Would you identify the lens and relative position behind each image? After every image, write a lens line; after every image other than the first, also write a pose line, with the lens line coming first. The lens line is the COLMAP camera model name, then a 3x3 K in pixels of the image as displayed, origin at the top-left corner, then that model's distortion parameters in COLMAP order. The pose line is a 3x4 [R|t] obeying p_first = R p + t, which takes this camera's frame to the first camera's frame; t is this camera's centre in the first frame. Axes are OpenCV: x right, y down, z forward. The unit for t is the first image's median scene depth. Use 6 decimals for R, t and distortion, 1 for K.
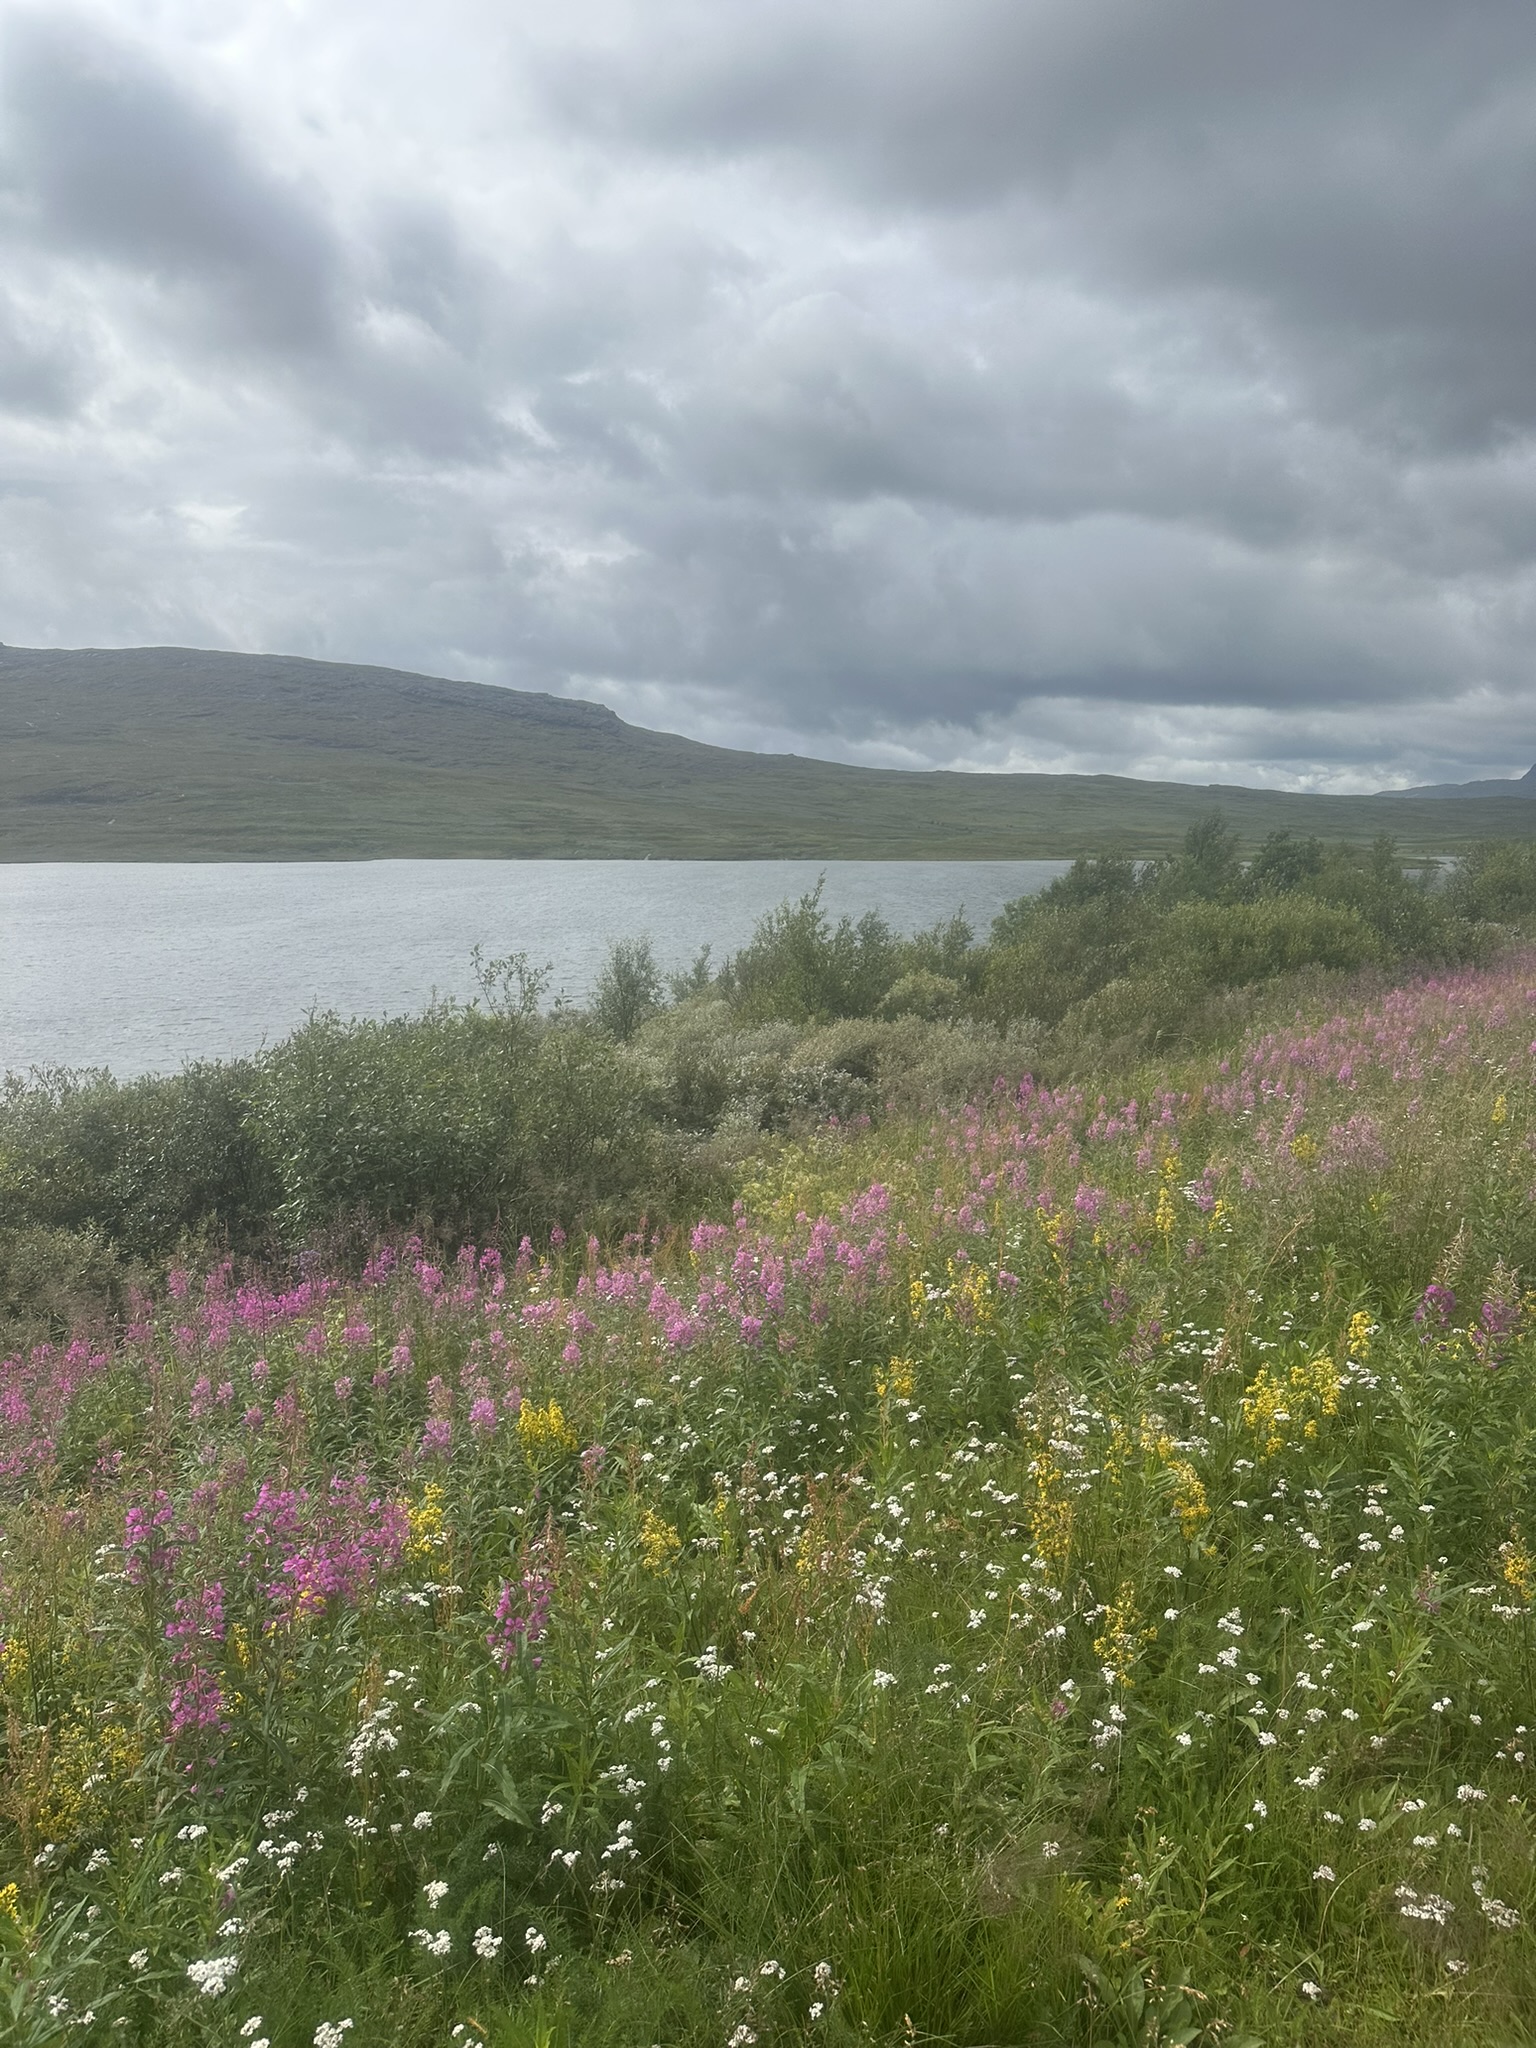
lens RADIAL K [[1388.4, 0, 768.0], [0, 1388.4, 1024.0], [0, 0, 1]] dist [0.111395, -0.151272]
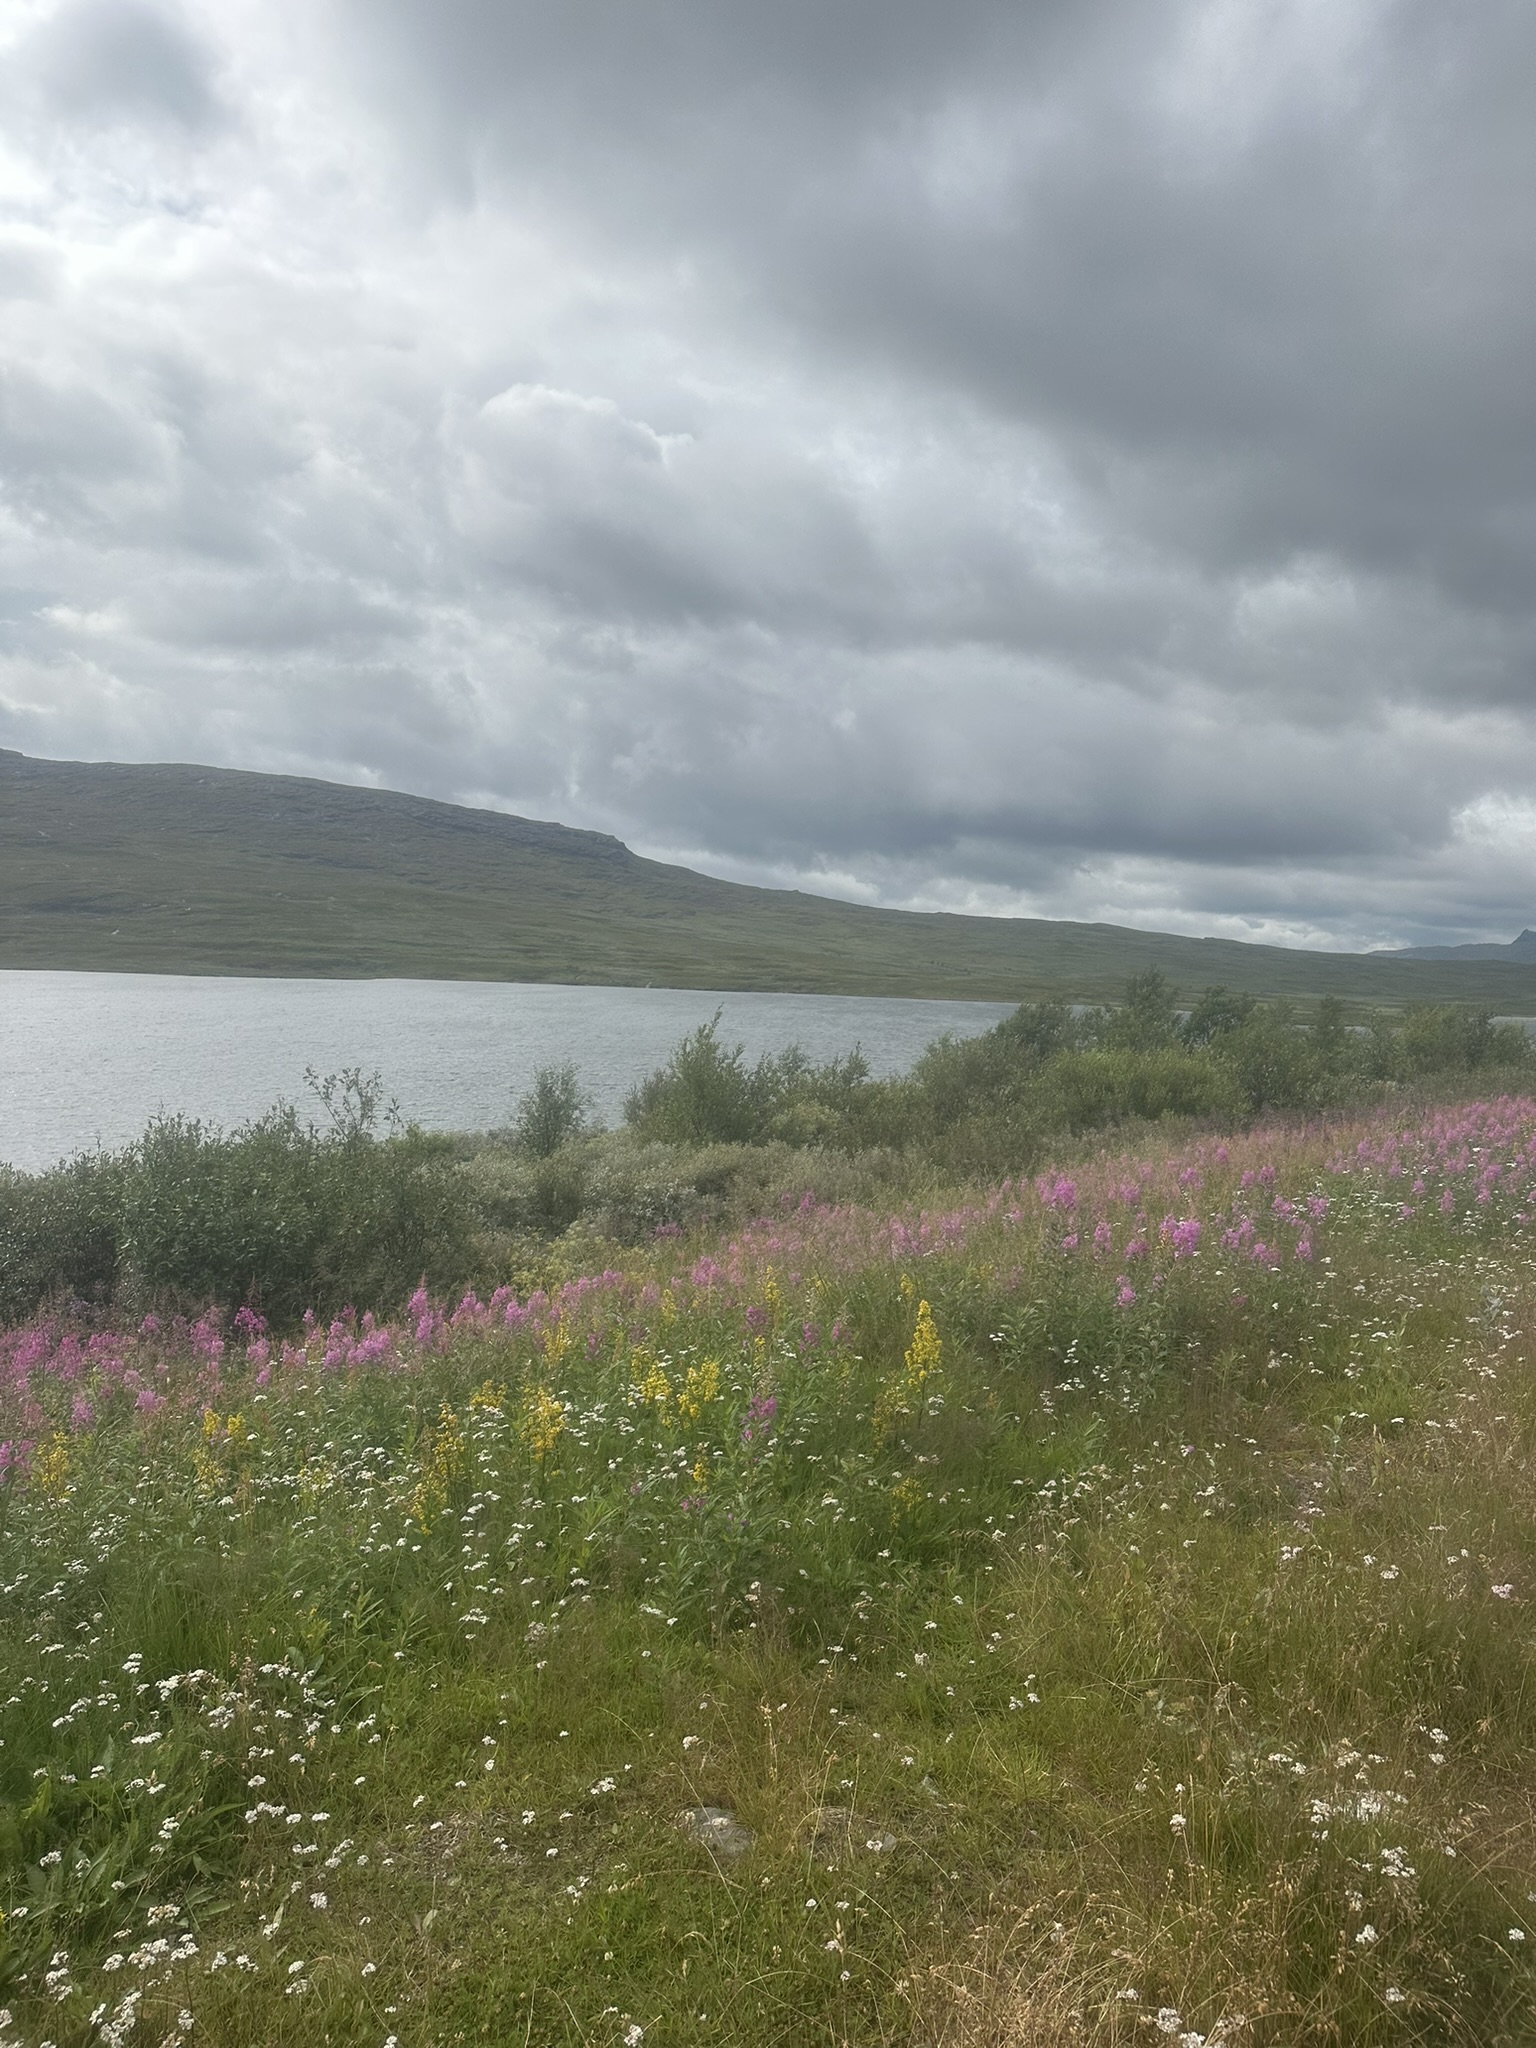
lens RADIAL K [[1394.3, 0, 773.6], [0, 1394.3, 1030.0], [0, 0, 1]] dist [0.112454, -0.165514]
pose [[0.999274, 0.038074, 0.001411, 0.158135], [-0.037790, 0.995178, -0.090514, 0.010100], [-0.004850, 0.090395, 0.995894, -0.152905]]
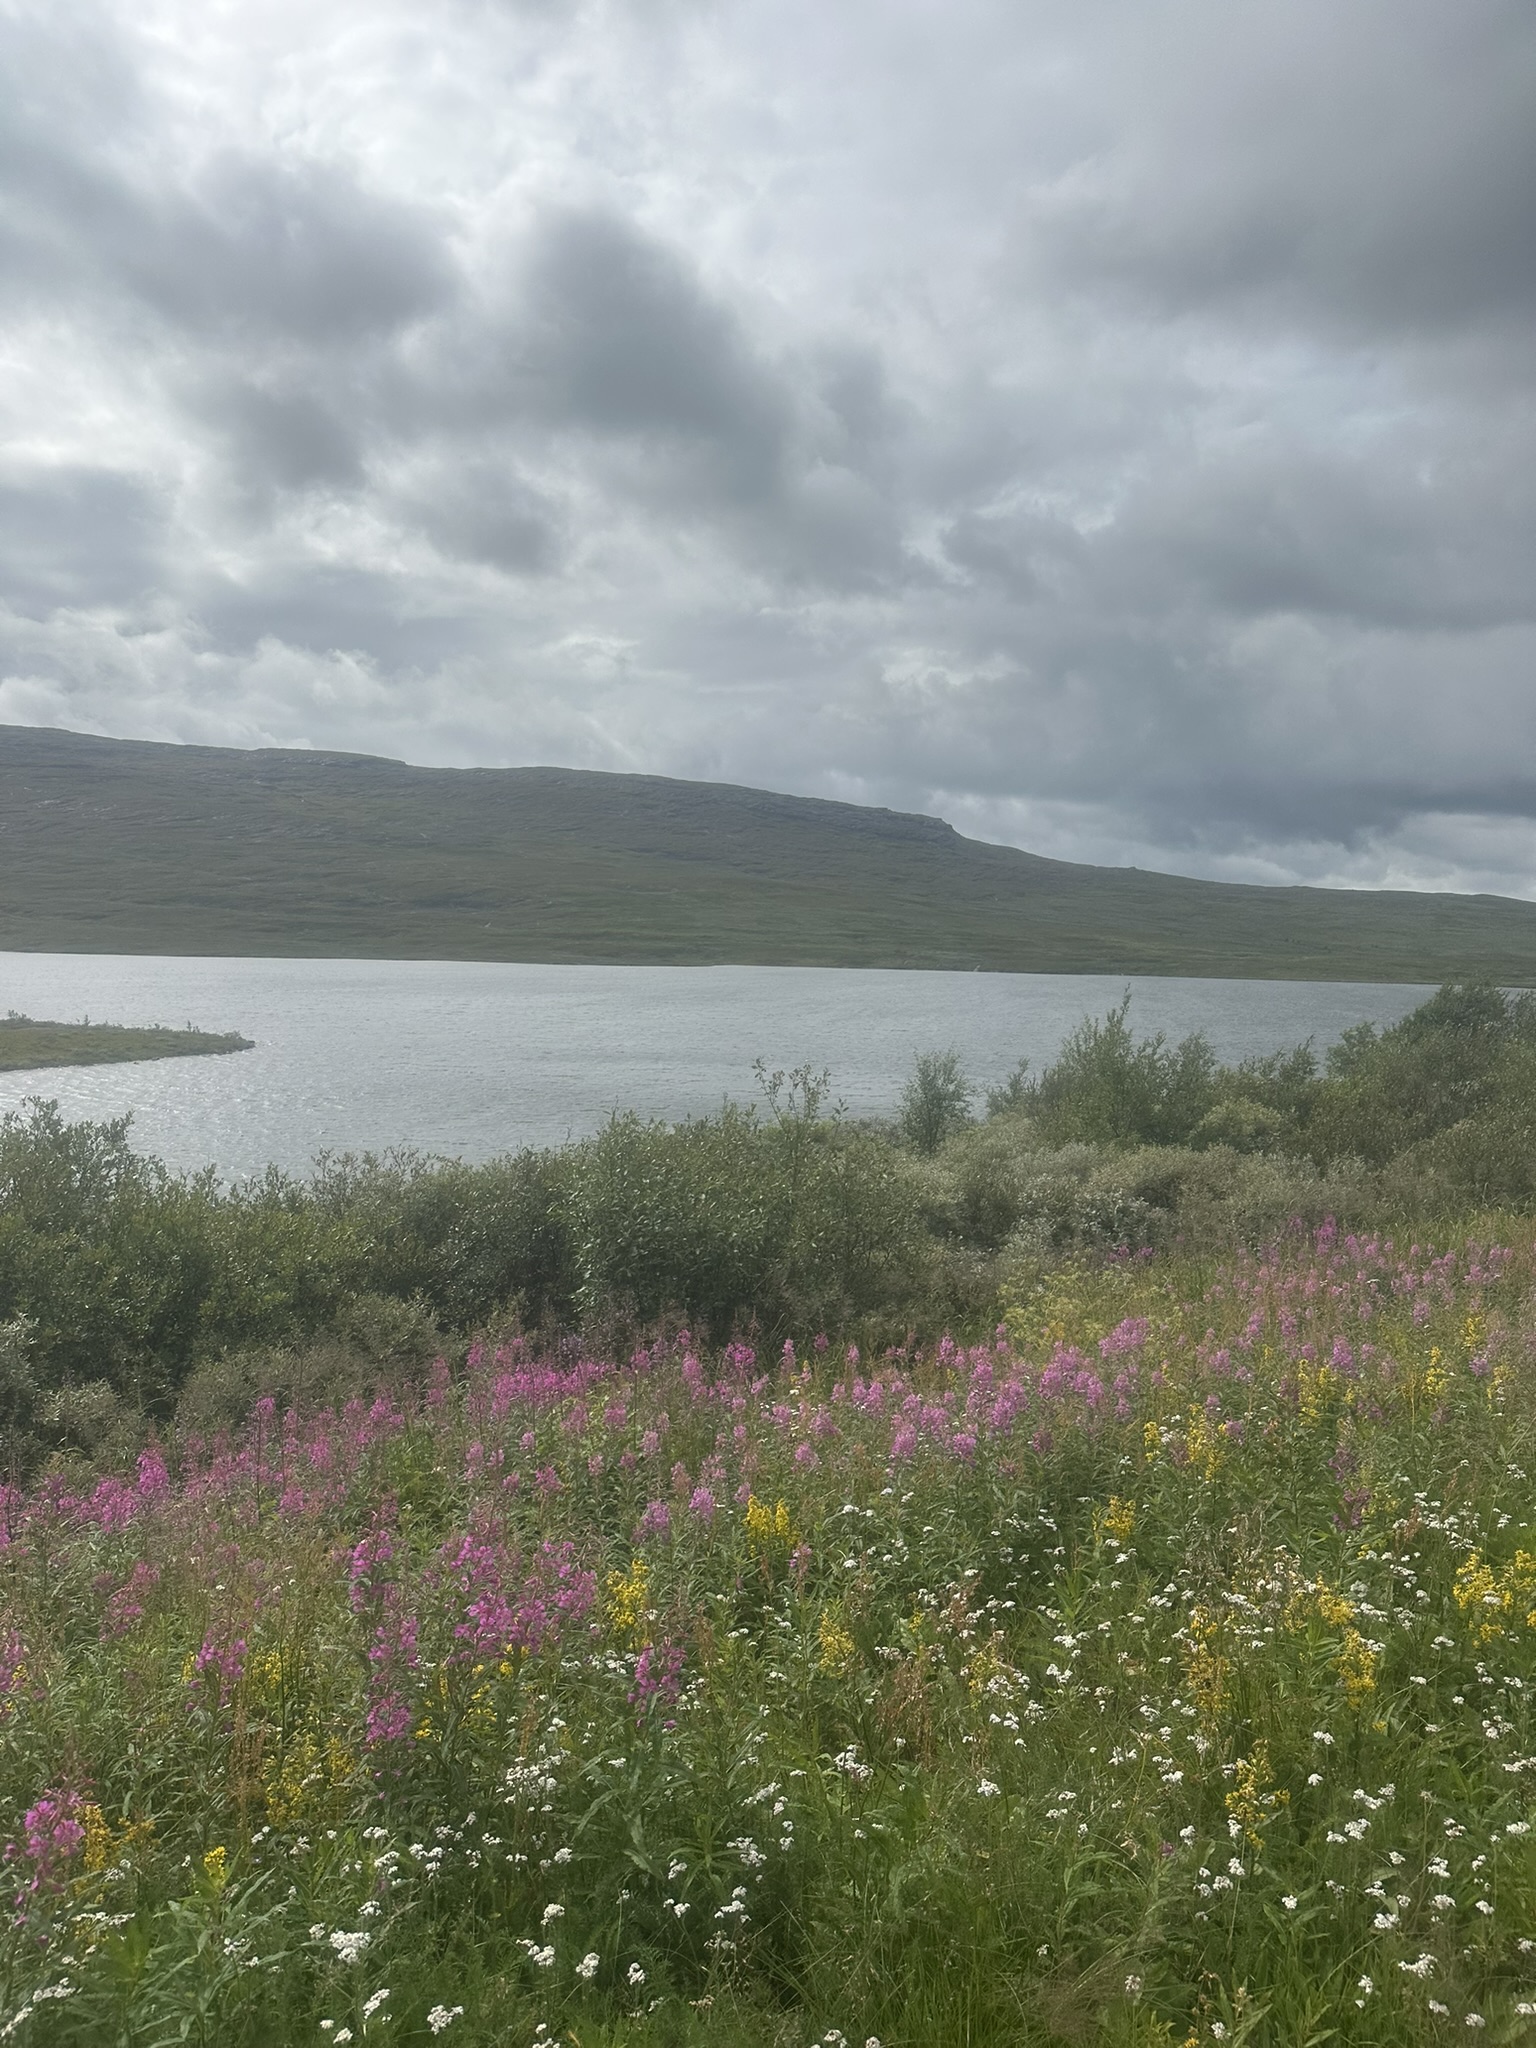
lens RADIAL K [[1394.3, 0, 773.6], [0, 1394.3, 1030.0], [0, 0, 1]] dist [0.112454, -0.165514]
pose [[0.973062, 0.038136, -0.227366, 0.033131], [-0.054979, 0.996155, -0.068210, -0.003772], [0.223891, 0.078873, 0.971418, -0.022520]]
